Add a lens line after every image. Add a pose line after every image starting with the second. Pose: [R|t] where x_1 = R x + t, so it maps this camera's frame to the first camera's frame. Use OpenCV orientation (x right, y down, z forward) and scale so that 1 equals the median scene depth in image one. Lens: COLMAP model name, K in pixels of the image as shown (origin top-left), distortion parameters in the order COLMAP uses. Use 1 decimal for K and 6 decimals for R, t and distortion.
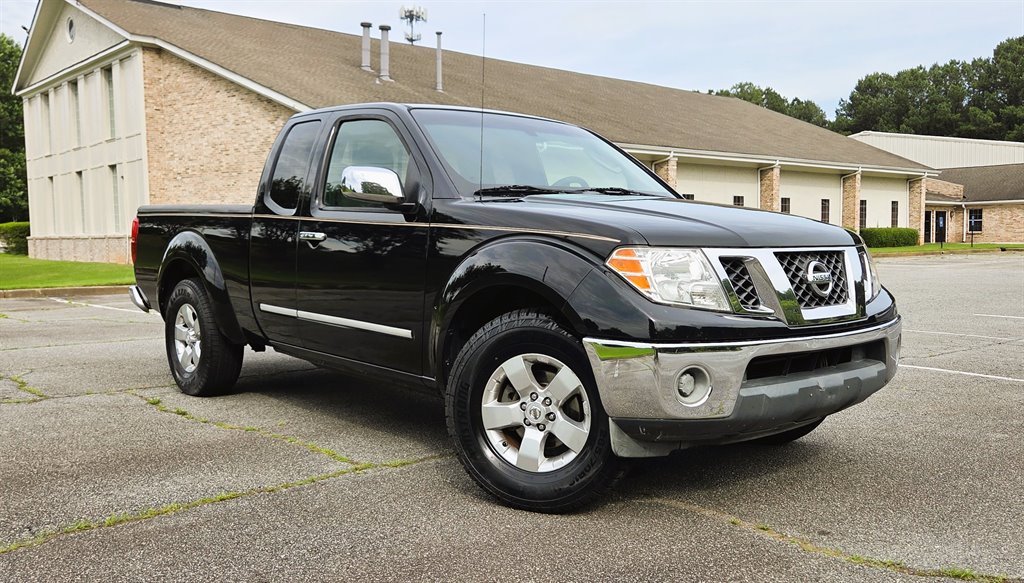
lens RADIAL K [[920.0, 0, 527.7], [0, 920.0, 301.4], [0, 0, 1]] dist [0.072221, -0.068507]
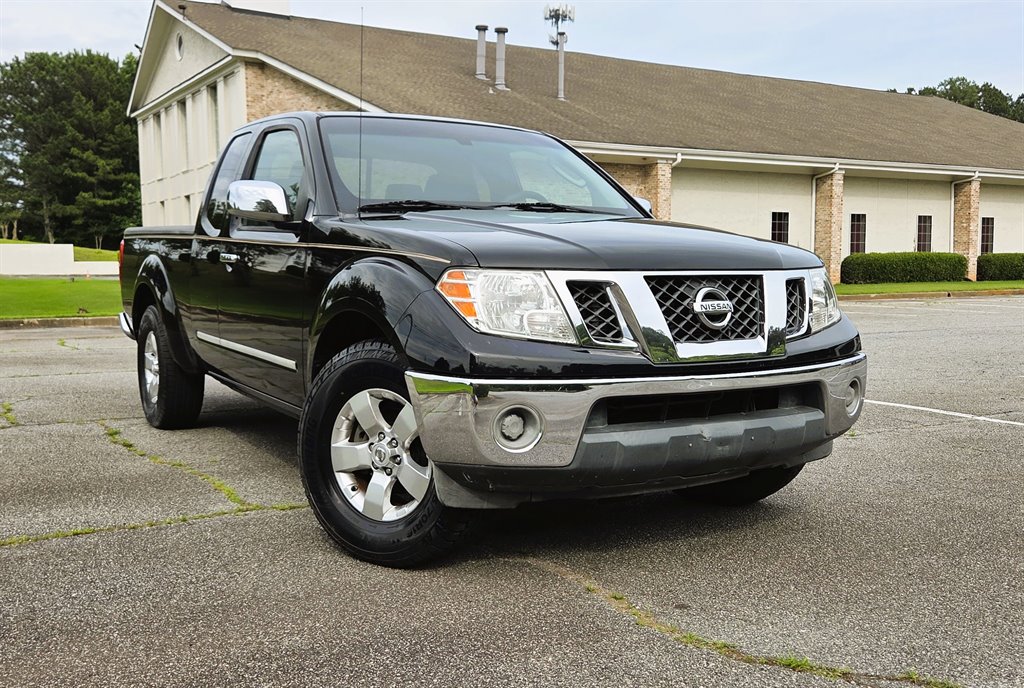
lens RADIAL K [[1038.9, 0, 494.7], [0, 1038.9, 357.7], [0, 0, 1]] dist [0.052301, 0.000000]
pose [[0.981810, 0.019603, -0.188853, 0.240750], [-0.016129, 0.999672, 0.019918, 0.003857], [0.189181, -0.016510, 0.981803, 0.025499]]
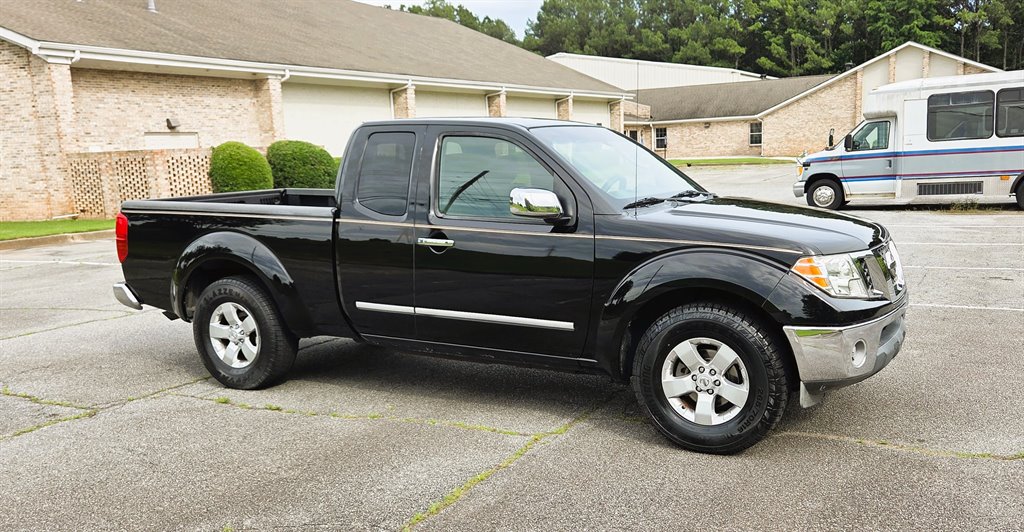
lens RADIAL K [[930.6, 0, 545.7], [0, 930.6, 317.1], [0, 0, 1]] dist [0.066752, -0.056979]
pose [[0.935436, -0.090809, 0.341634, -0.533877], [0.054611, 0.991963, 0.114141, -0.108749], [-0.349253, -0.088114, 0.932876, -0.119977]]
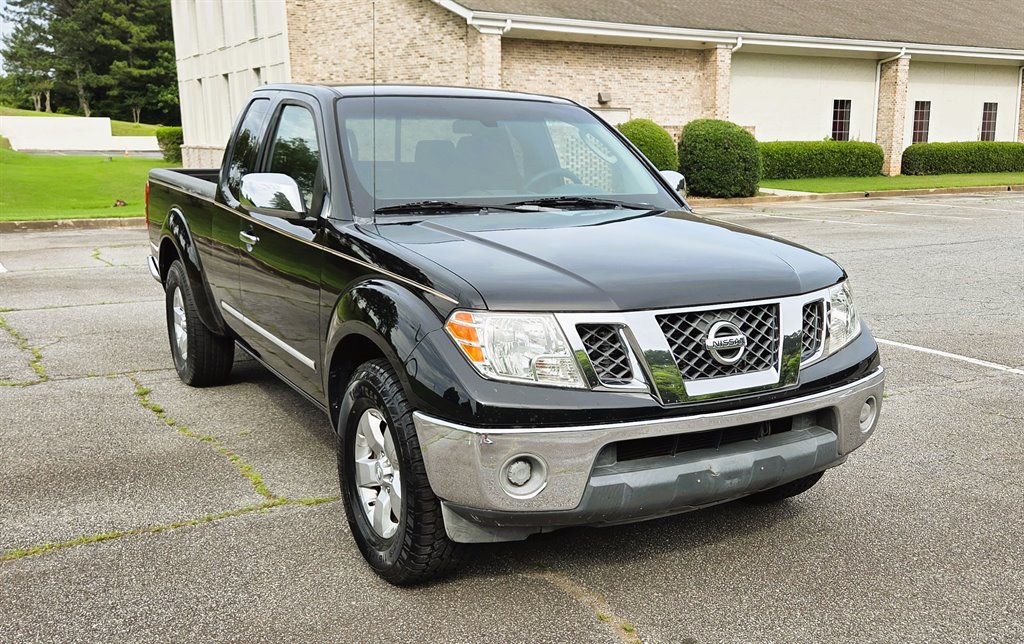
lens RADIAL K [[1051.1, 0, 565.7], [0, 1051.1, 374.3], [0, 0, 1]] dist [0.042030, 0.000000]
pose [[0.984085, 0.048706, -0.170890, 0.270232], [-0.022277, 0.987930, 0.153288, -0.111685], [0.176294, -0.147042, 0.973293, 0.034066]]
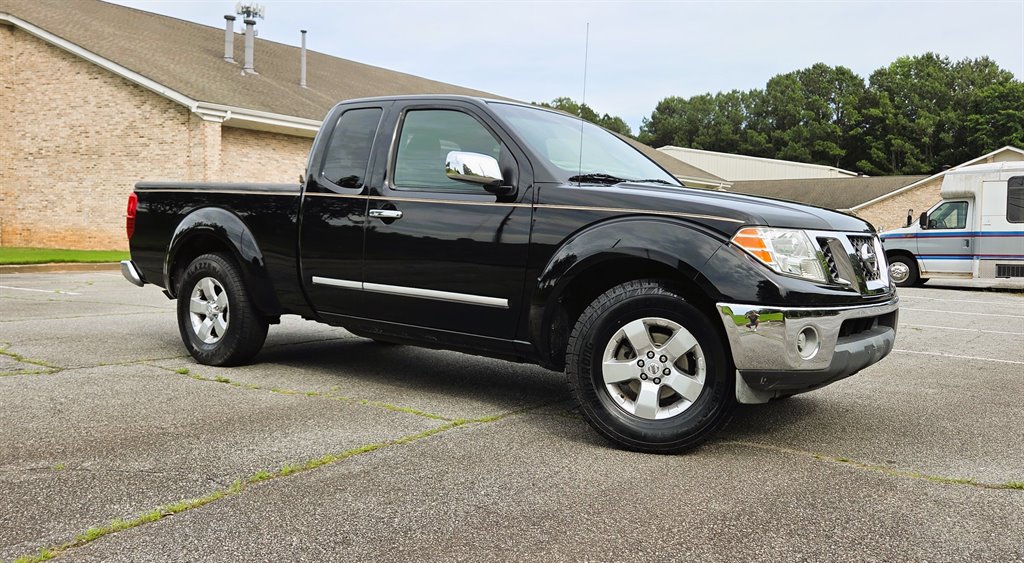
lens RADIAL K [[849.4, 0, 536.4], [0, 849.4, 283.4], [0, 0, 1]] dist [0.058368, -0.050388]
pose [[0.976656, 0.012923, 0.214418, -0.289479], [-0.010851, 0.999882, -0.010839, 0.021073], [-0.214533, 0.008259, 0.976682, -0.013504]]
